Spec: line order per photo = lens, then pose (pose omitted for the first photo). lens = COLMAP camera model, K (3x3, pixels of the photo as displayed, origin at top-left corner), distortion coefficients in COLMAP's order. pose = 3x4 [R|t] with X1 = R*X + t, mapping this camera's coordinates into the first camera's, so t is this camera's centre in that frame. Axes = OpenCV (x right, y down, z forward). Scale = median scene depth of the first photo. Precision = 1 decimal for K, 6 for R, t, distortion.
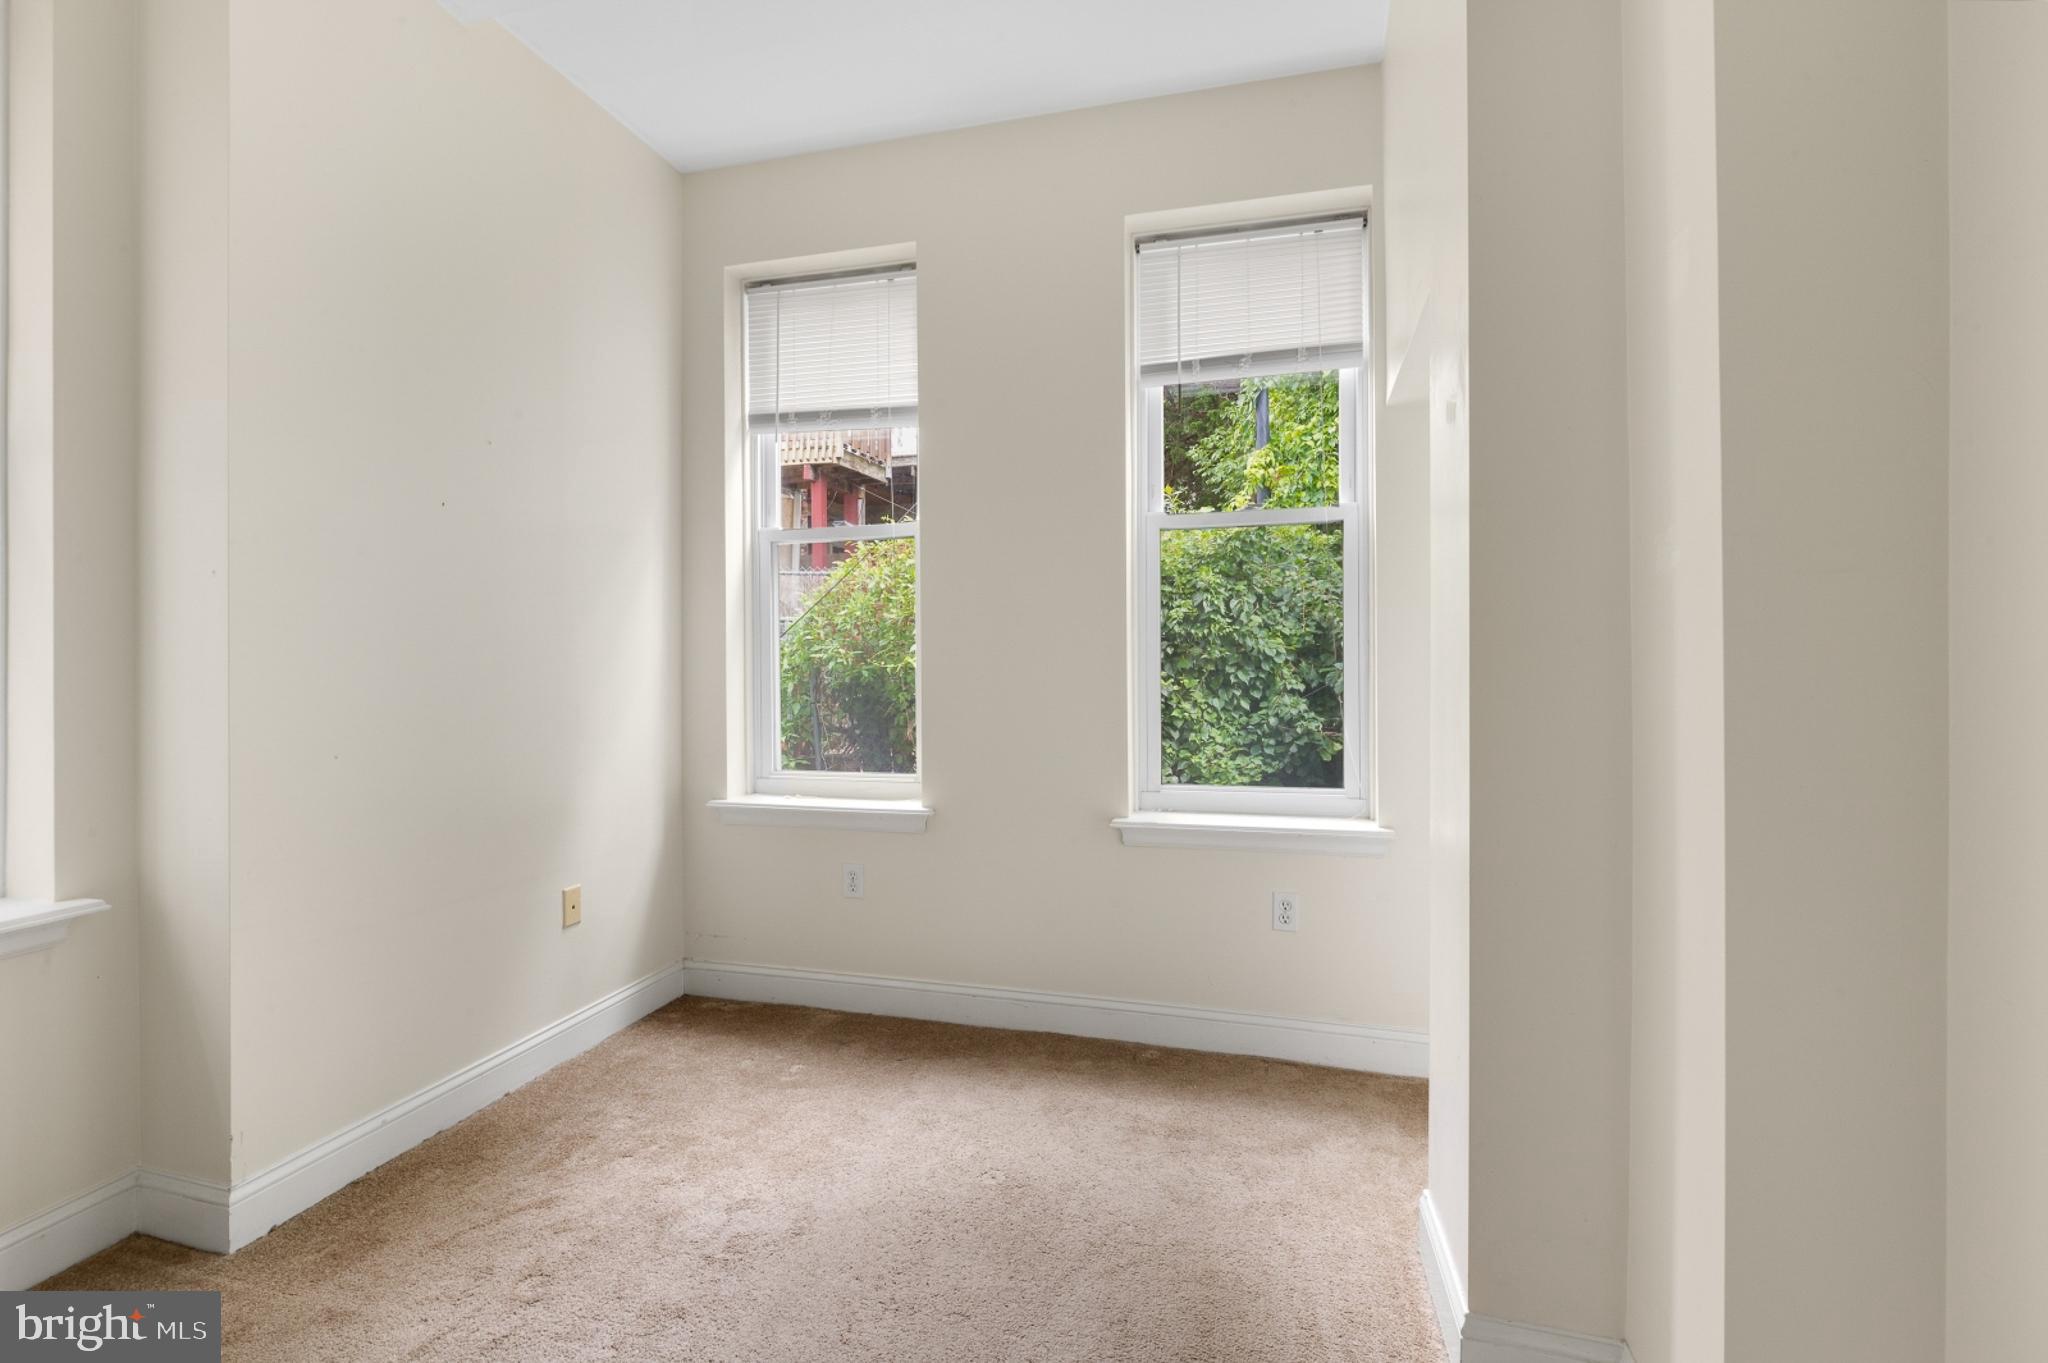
lens RADIAL K [[953.5, 0, 1020.1], [0, 953.5, 655.1], [0, 0, 1]] dist [0.011304, 0.000199]
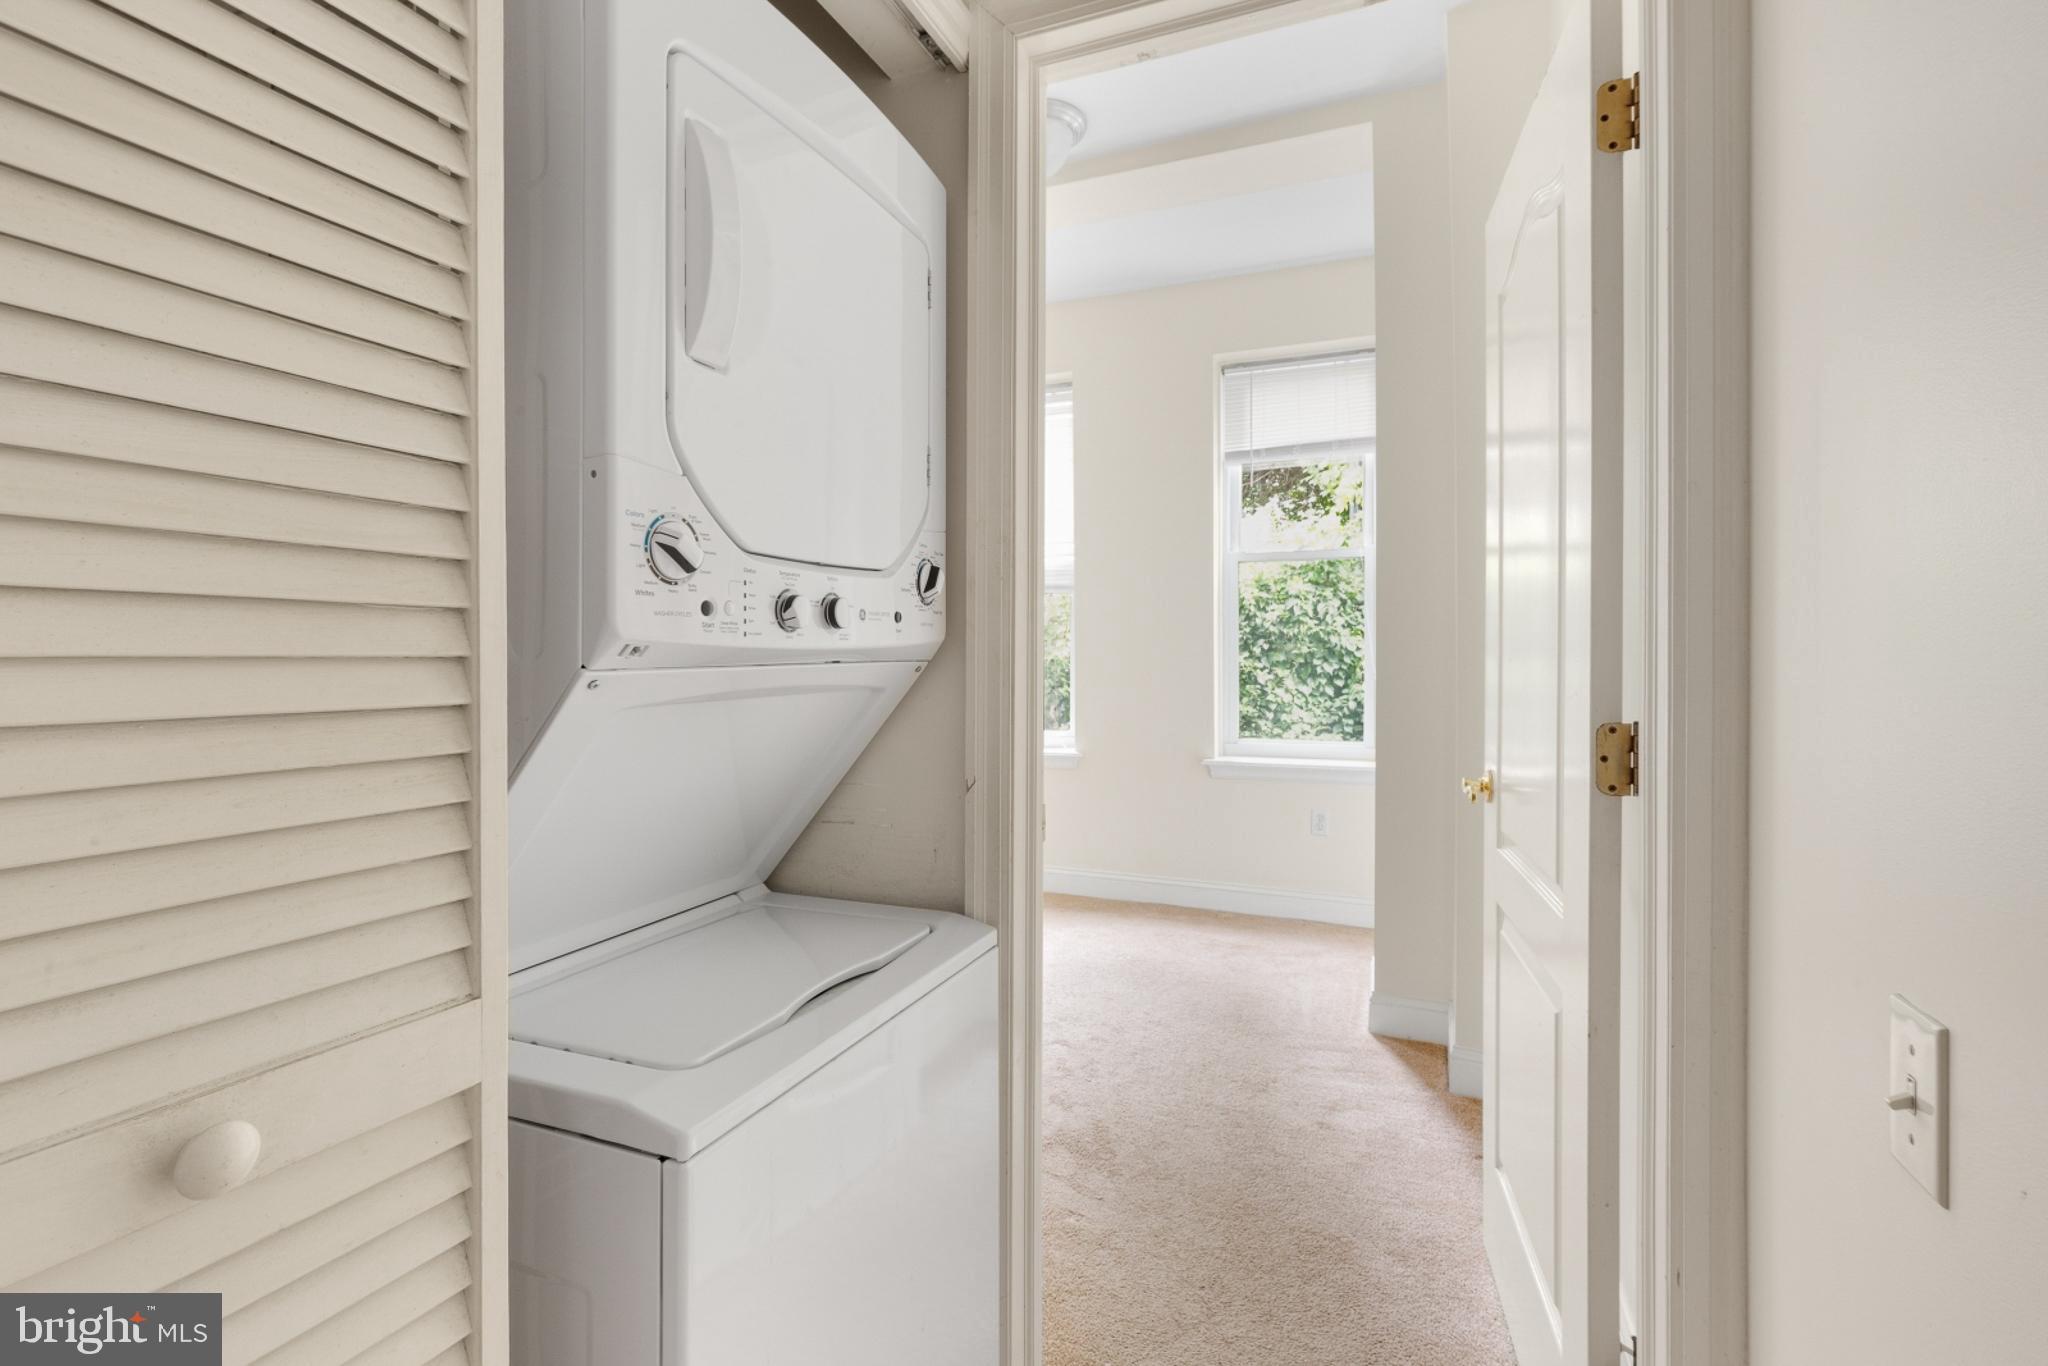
lens RADIAL K [[980.2, 0, 1029.4], [0, 980.2, 653.9], [0, 0, 1]] dist [-0.001551, -0.000016]
pose [[0.993406, 0.003416, -0.114601, 0.000802], [-0.002908, 0.999985, 0.004602, 0.000210], [0.114615, -0.004238, 0.993401, -0.282347]]
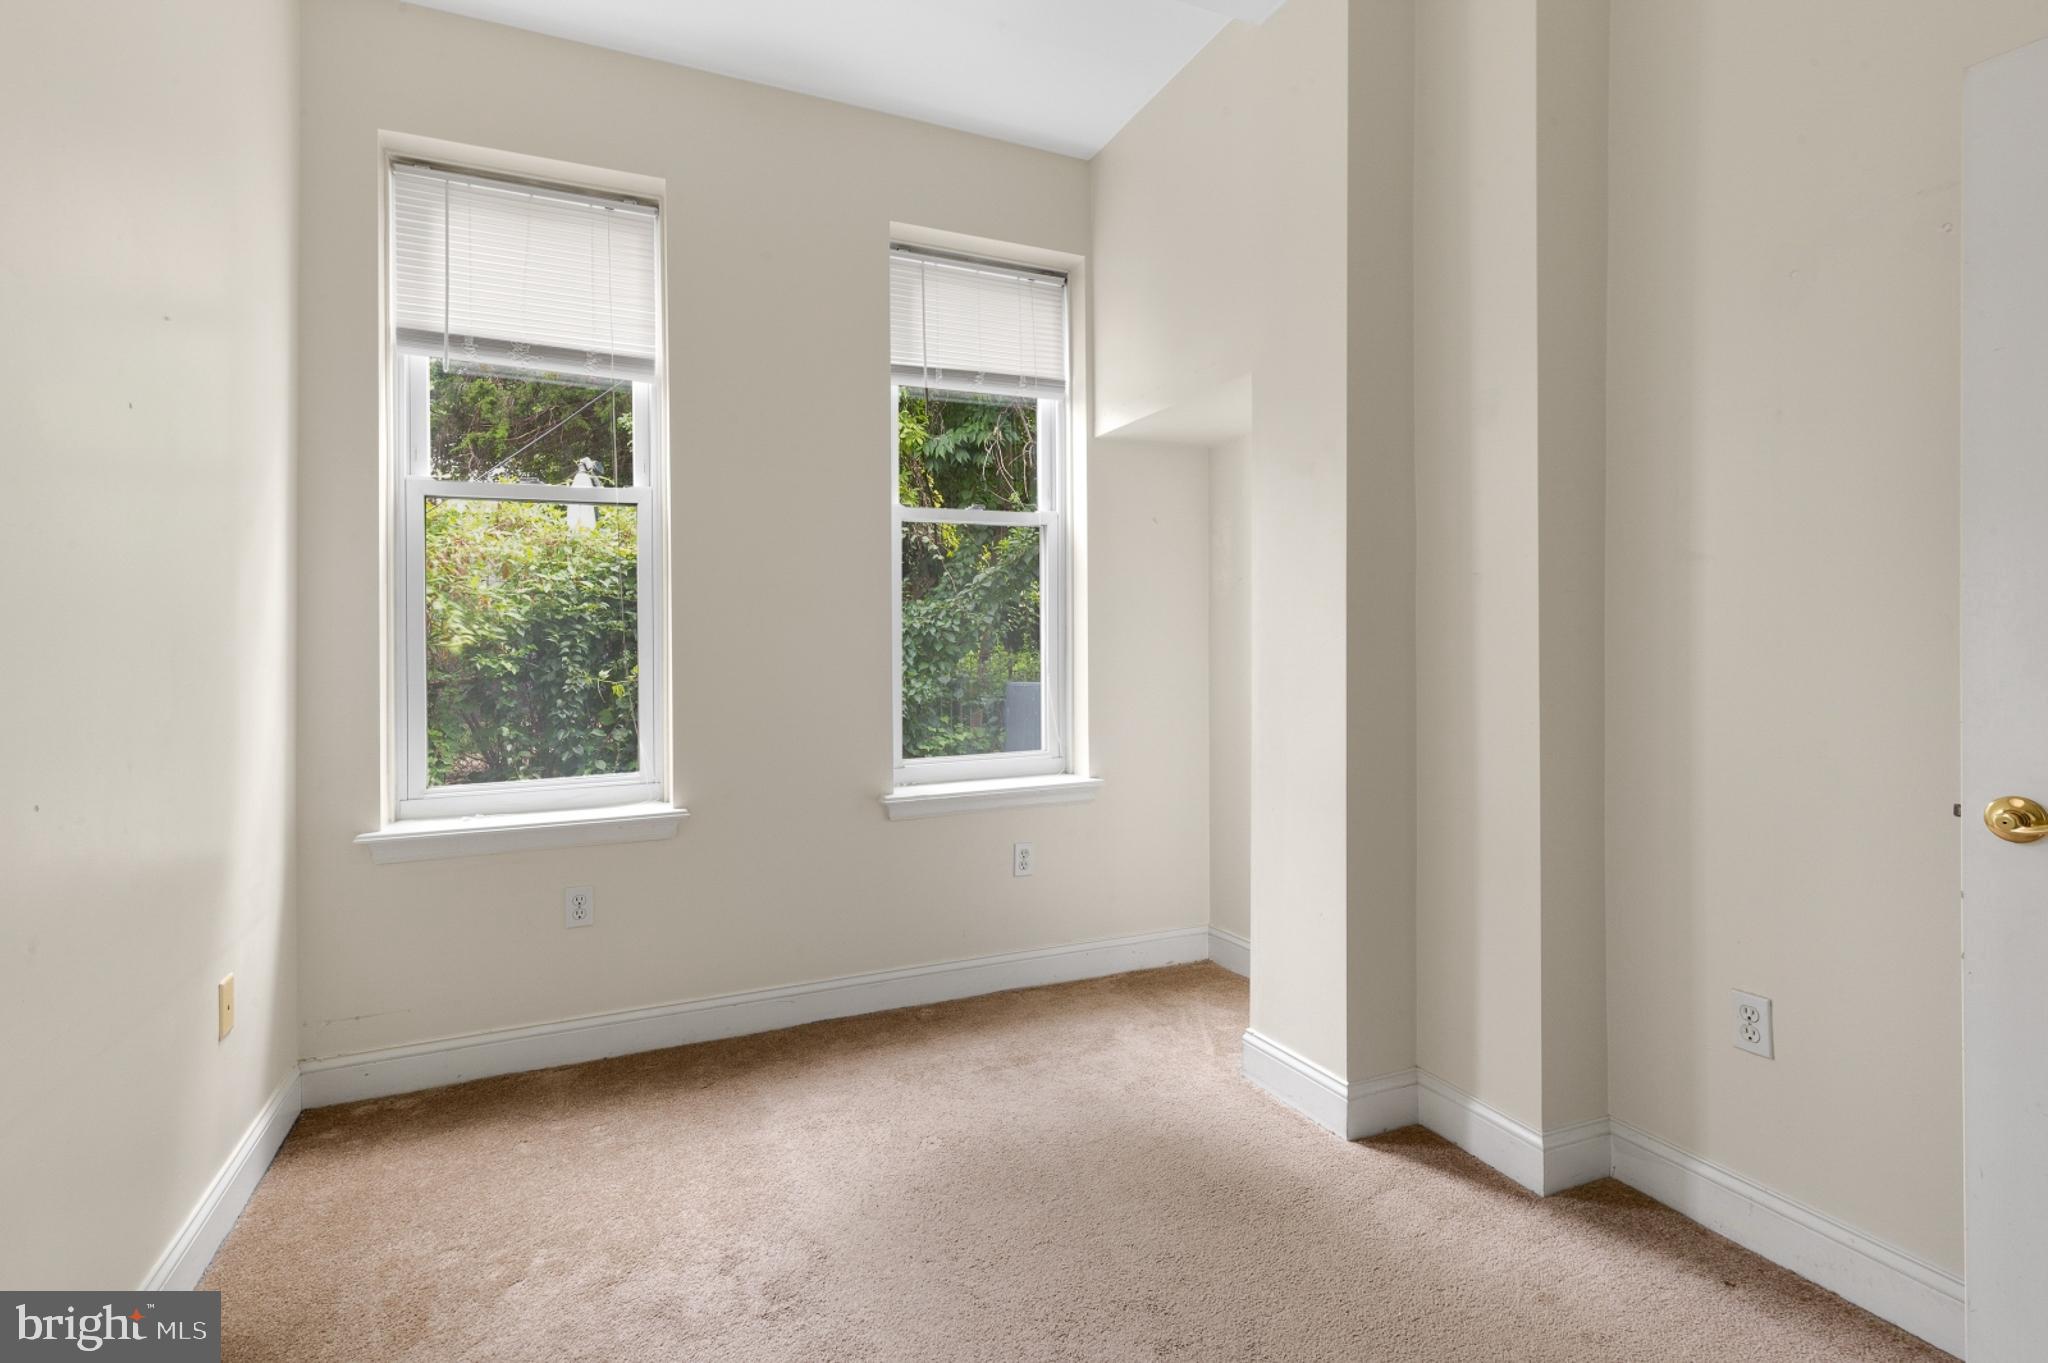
lens RADIAL K [[958.0, 0, 1019.4], [0, 958.0, 634.4], [0, 0, 1]] dist [0.002616, 0.000030]
pose [[0.766681, 0.001268, 0.642027, -0.234857], [0.006192, 0.999937, -0.009369, 0.003306], [-0.641998, 0.011159, 0.766625, 0.053966]]
